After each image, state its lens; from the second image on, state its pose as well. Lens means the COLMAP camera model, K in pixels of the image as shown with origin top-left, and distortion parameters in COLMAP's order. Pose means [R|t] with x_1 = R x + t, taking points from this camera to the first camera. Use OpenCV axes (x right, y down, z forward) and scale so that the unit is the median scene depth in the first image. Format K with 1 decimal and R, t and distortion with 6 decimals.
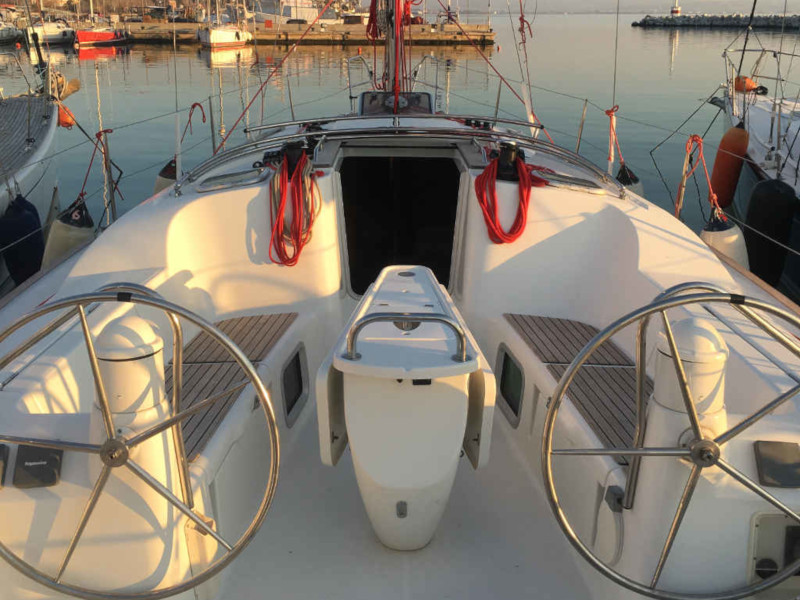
lens RADIAL K [[888.1, 0, 400.0], [0, 888.1, 300.0], [0, 0, 1]] dist [0.060018, 0.006749]
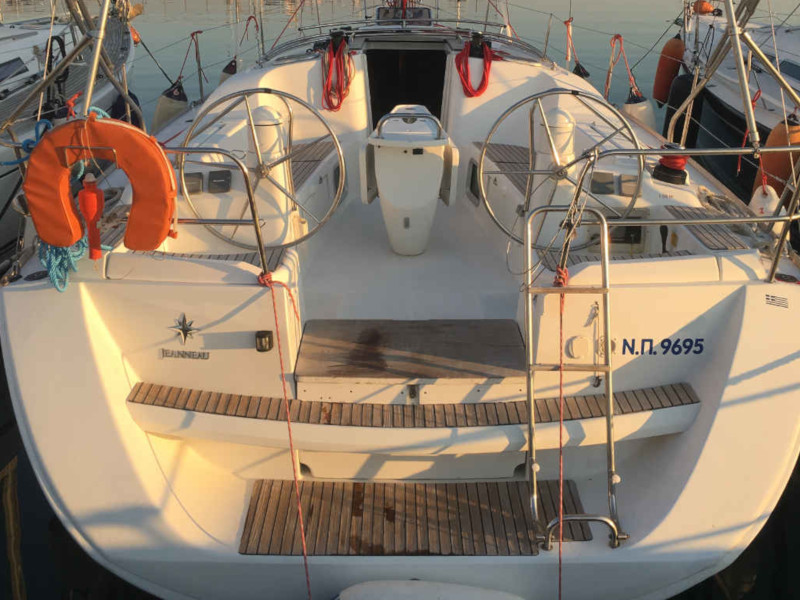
lens RADIAL K [[994.1, 0, 397.5], [0, 994.1, 243.8], [0, 0, 1]] dist [0.083709, 0.003157]
pose [[0.999938, 0.000665, -0.011128, 0.004263], [-0.000903, 0.999771, -0.021388, 0.226803], [0.011111, 0.021396, 0.999709, -0.719922]]
